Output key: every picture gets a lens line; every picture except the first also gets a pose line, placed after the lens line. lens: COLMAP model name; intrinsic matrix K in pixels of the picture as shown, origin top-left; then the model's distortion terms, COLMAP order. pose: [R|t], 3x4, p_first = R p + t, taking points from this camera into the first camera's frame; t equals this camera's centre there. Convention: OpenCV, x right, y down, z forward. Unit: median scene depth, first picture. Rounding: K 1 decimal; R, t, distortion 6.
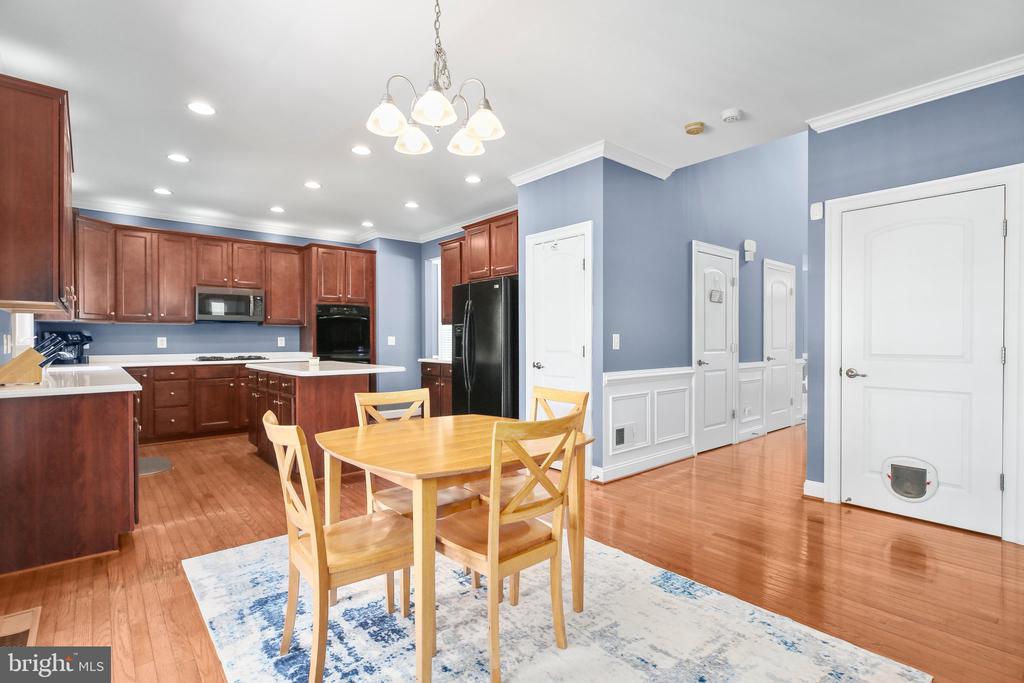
lens RADIAL K [[492.6, 0, 512.0], [0, 492.6, 341.5], [0, 0, 1]] dist [-0.000137, -0.000039]
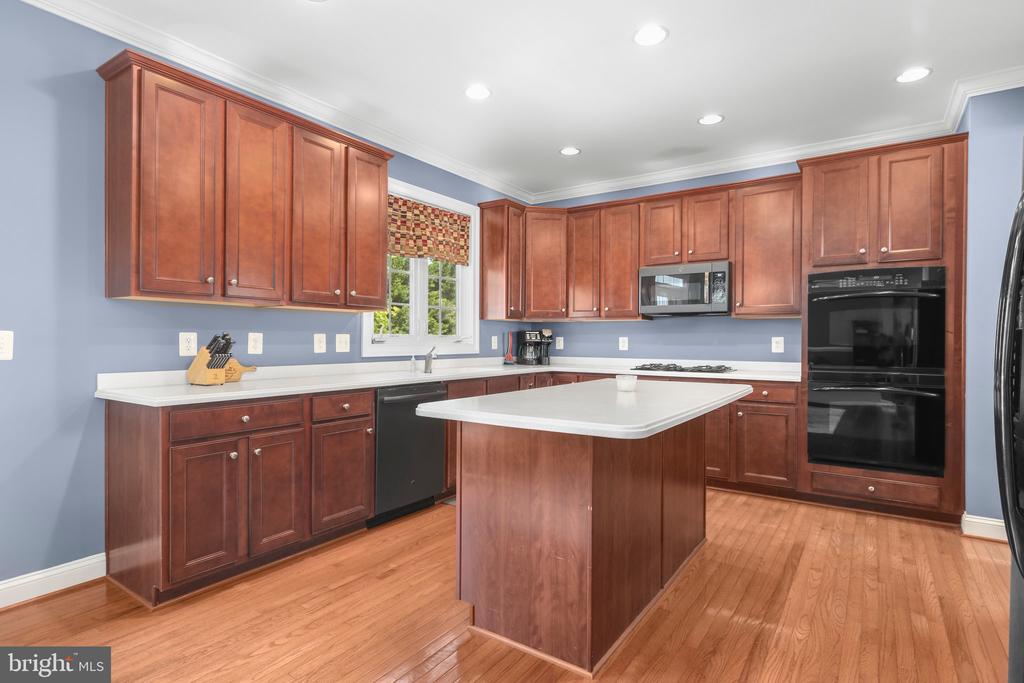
lens RADIAL K [[528.0, 0, 512.0], [0, 528.0, 341.5], [0, 0, 1]] dist [0.002413, 0.000425]
pose [[0.259147, 0.007429, -0.965809, 0.067127], [-0.011207, 0.999926, 0.004684, -0.003446], [0.965773, 0.009610, 0.259211, 0.573688]]
